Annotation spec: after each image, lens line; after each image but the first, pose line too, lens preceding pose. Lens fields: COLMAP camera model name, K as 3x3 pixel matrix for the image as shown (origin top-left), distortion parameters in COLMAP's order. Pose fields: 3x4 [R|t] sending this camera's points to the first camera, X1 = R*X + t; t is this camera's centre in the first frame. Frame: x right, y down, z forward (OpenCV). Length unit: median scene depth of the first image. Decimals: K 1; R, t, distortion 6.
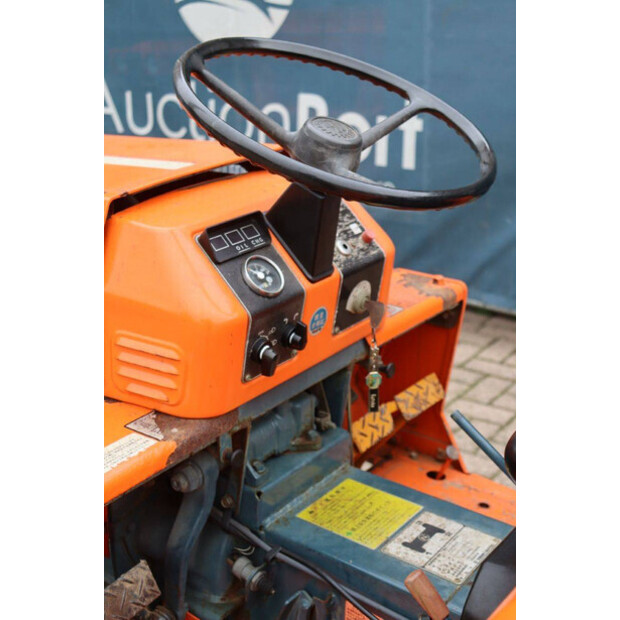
lens RADIAL K [[946.6, 0, 310.0], [0, 946.6, 310.0], [0, 0, 1]] dist [0.157559, -0.057742]
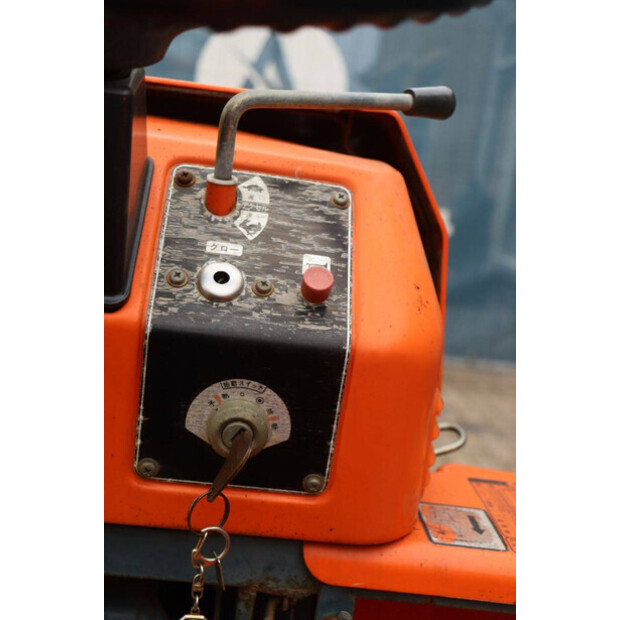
lens RADIAL K [[946.6, 0, 310.0], [0, 946.6, 310.0], [0, 0, 1]] dist [0.157559, -0.057742]
pose [[0.651587, 0.241409, -0.719136, 0.358429], [-0.393325, 0.918137, -0.048167, -0.049301], [0.648637, 0.314240, 0.693198, 0.738114]]
